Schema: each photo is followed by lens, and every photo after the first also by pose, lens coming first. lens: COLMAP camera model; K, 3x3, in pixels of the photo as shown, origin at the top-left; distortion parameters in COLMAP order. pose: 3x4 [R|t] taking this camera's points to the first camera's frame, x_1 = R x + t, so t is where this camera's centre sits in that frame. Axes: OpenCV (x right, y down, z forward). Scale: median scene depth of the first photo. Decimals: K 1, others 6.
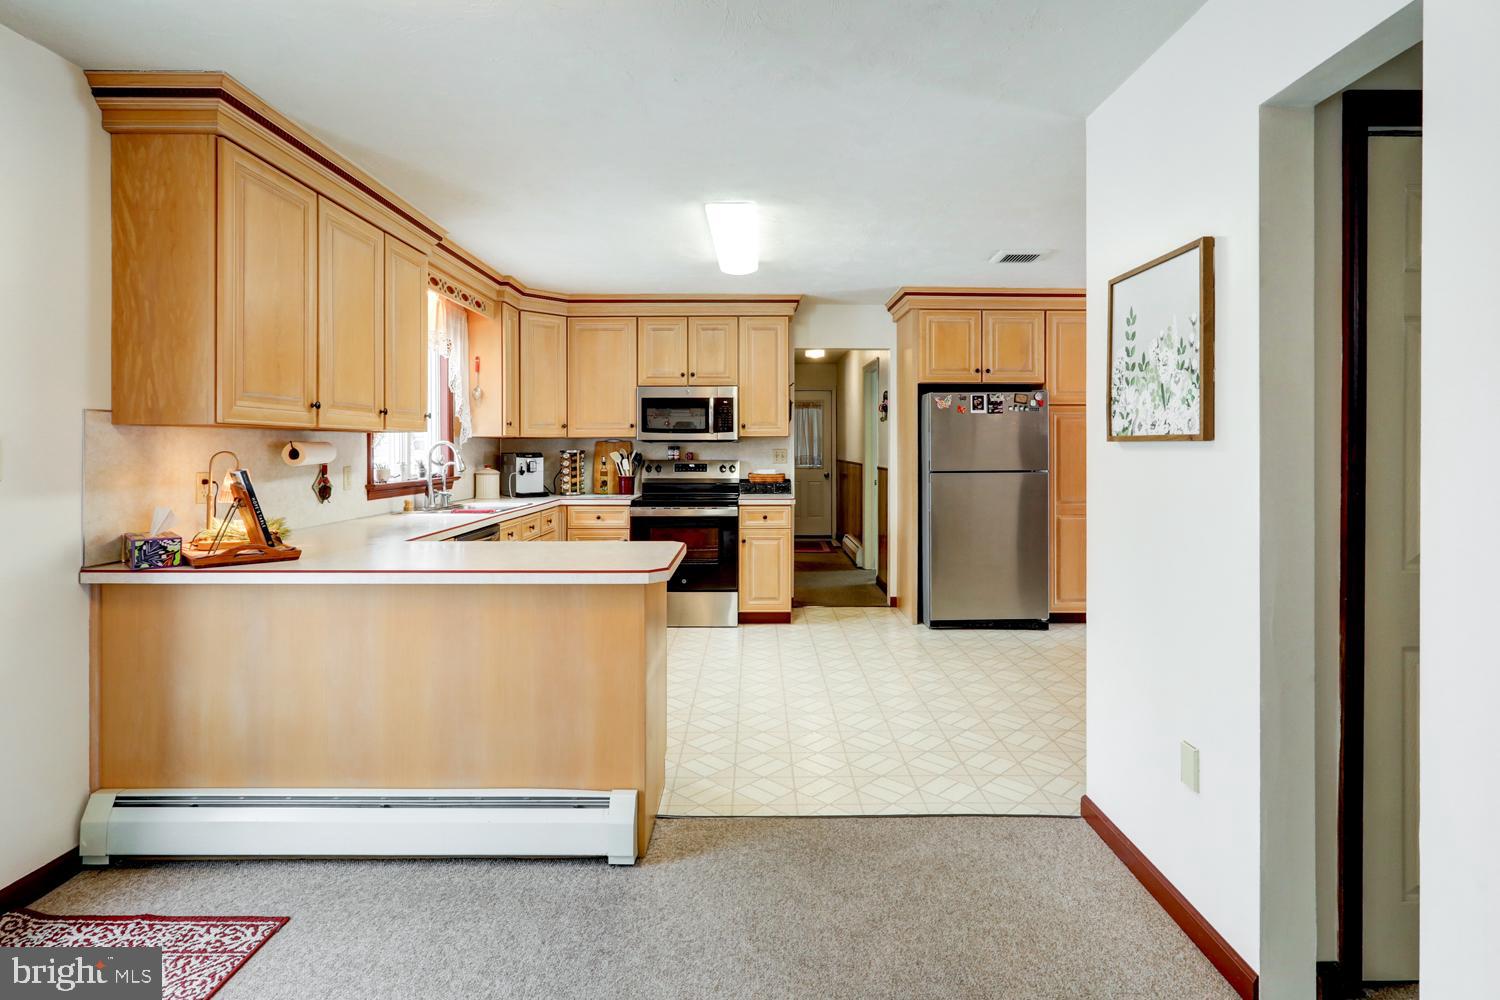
lens RADIAL K [[751.3, 0, 753.6], [0, 751.3, 443.5], [0, 0, 1]] dist [-0.001864, 0.000172]
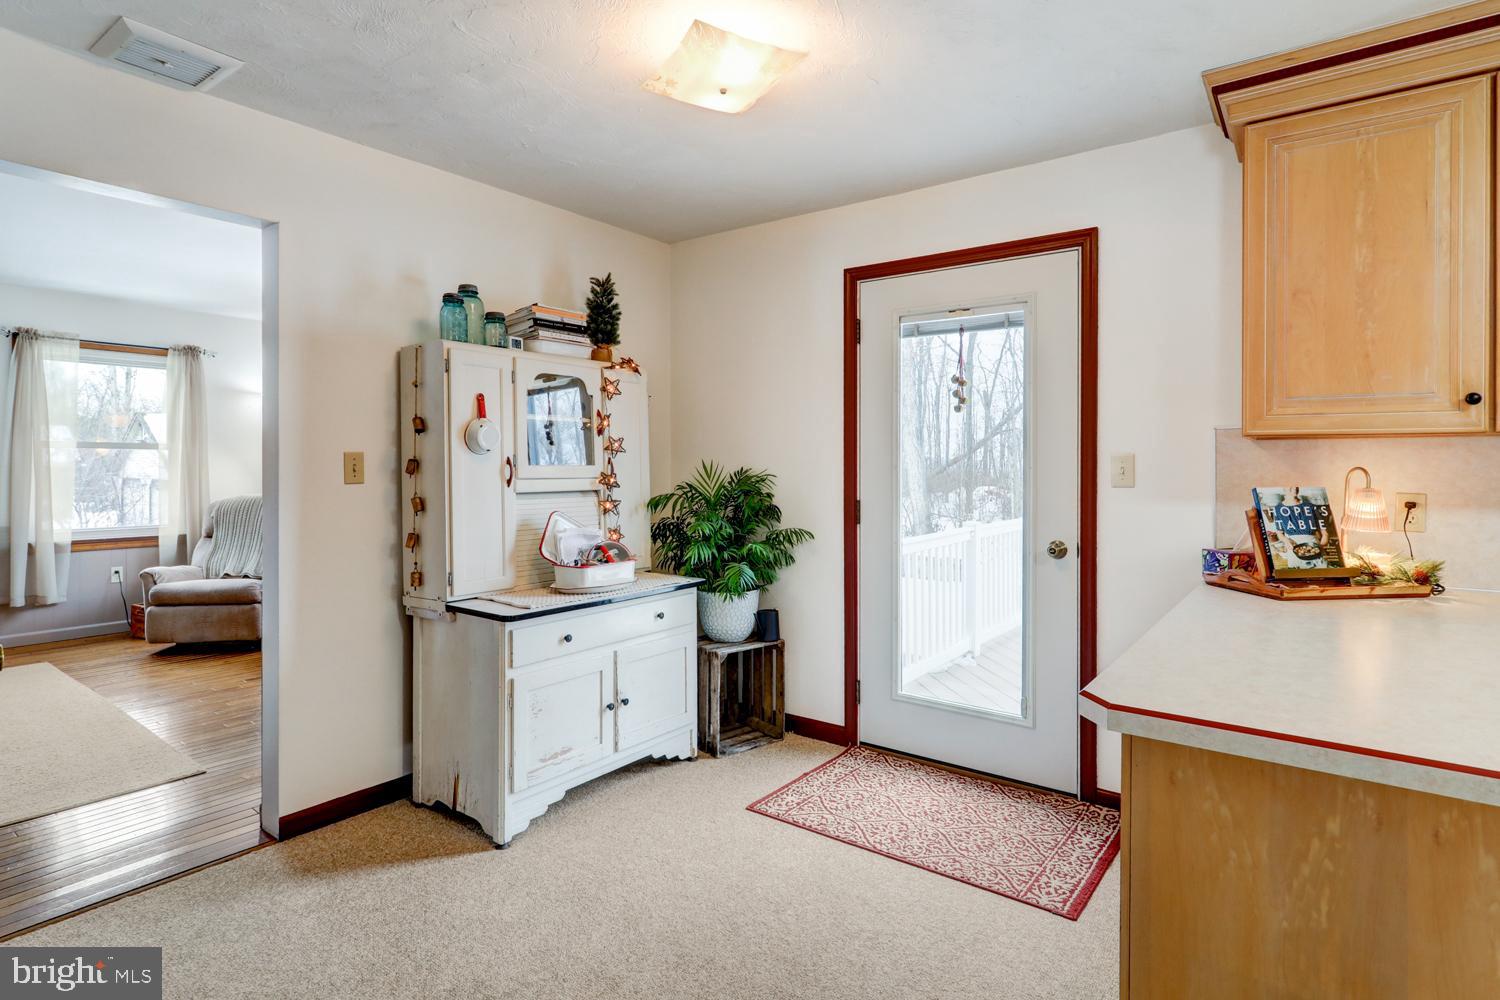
lens RADIAL K [[776.5, 0, 747.5], [0, 776.5, 462.5], [0, 0, 1]] dist [0.000845, 0.000202]
pose [[-0.602841, -0.001844, -0.797859, 0.179245], [0.001011, 0.999995, -0.003076, 0.003545], [0.797861, -0.002661, -0.602836, 0.460176]]
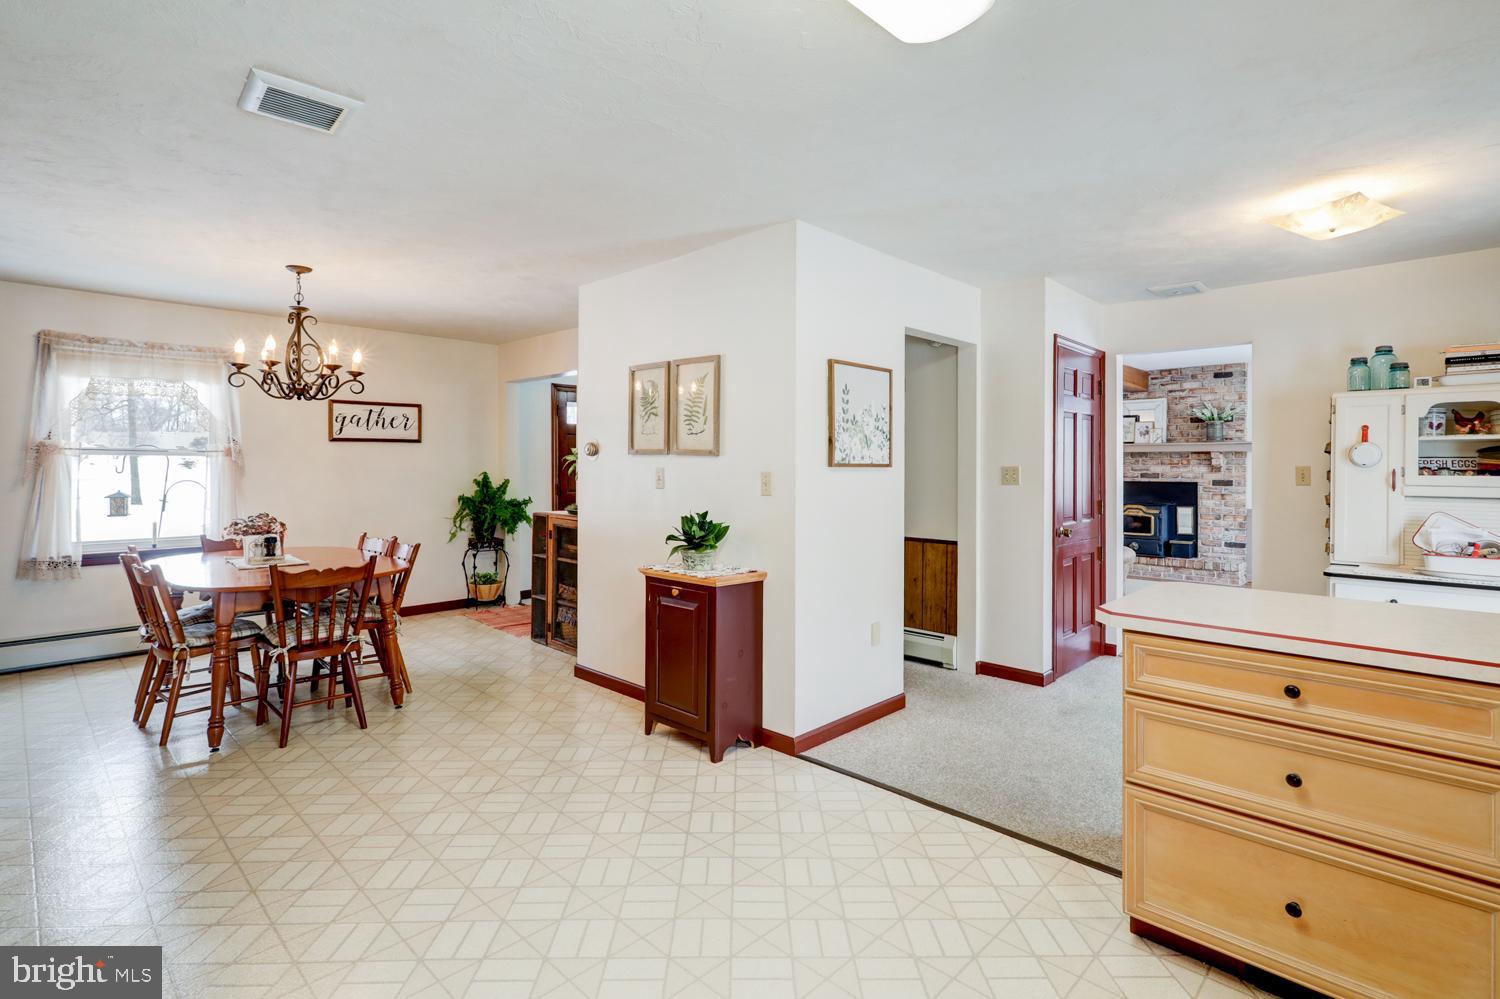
lens RADIAL K [[720.0, 0, 757.3], [0, 720.0, 467.5], [0, 0, 1]] dist [-0.002975, 0.000680]
pose [[-0.718989, -0.004789, 0.695005, -0.173593], [-0.006445, 0.999979, 0.000223, -0.000169], [-0.694991, -0.004319, -0.719005, 0.893052]]
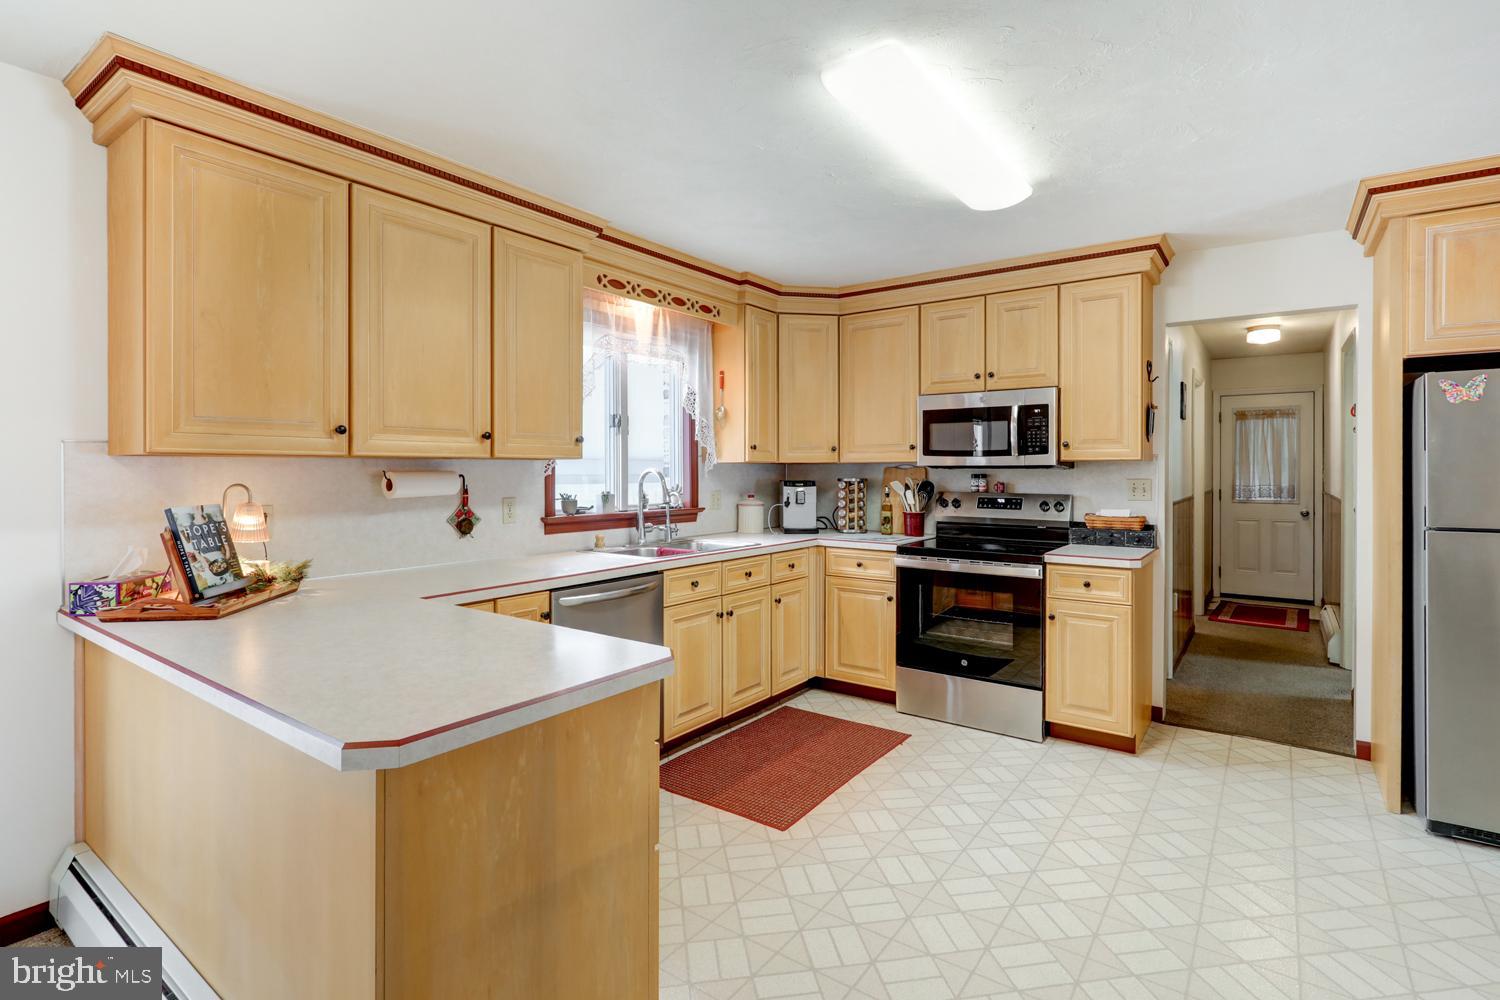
lens RADIAL K [[720.0, 0, 757.3], [0, 720.0, 468.0], [0, 0, 1]] dist [-0.002975, 0.000680]
pose [[0.811277, 0.000409, -0.584662, 0.141316], [0.001375, 0.999996, 0.002608, -0.004486], [0.584661, -0.002920, 0.811273, 0.313003]]
